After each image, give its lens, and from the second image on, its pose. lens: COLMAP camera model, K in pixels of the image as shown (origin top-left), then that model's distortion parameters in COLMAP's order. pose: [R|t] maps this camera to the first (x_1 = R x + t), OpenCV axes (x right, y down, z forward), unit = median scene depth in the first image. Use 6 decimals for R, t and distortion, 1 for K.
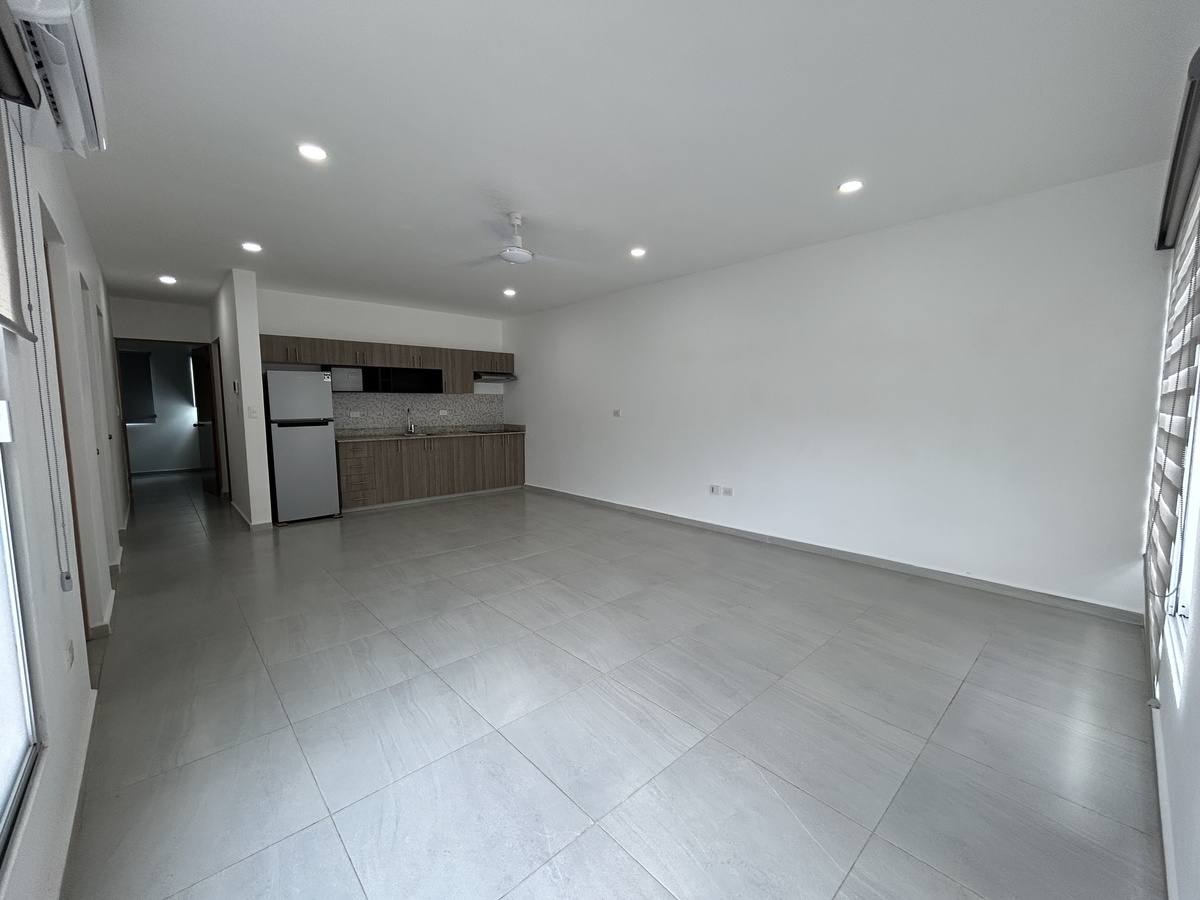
lens RADIAL K [[486.7, 0, 601.5], [0, 486.7, 449.7], [0, 0, 1]] dist [-0.000958, -0.000263]
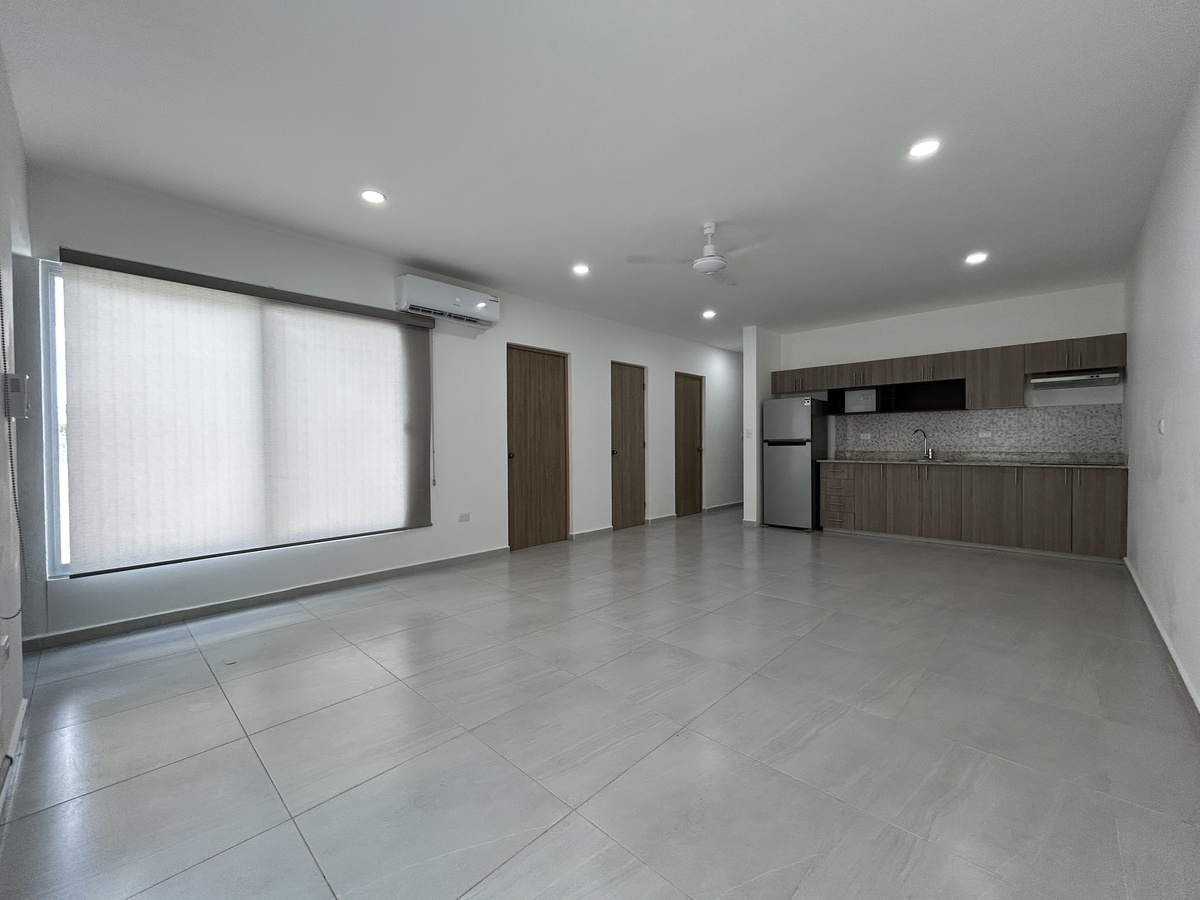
lens RADIAL K [[486.7, 0, 601.1], [0, 486.7, 451.6], [0, 0, 1]] dist [-0.000958, -0.000263]
pose [[0.064064, 0.021996, -0.997703, 0.423626], [-0.086375, 0.996127, 0.016415, -0.012204], [0.994201, 0.085125, 0.065716, 0.400694]]
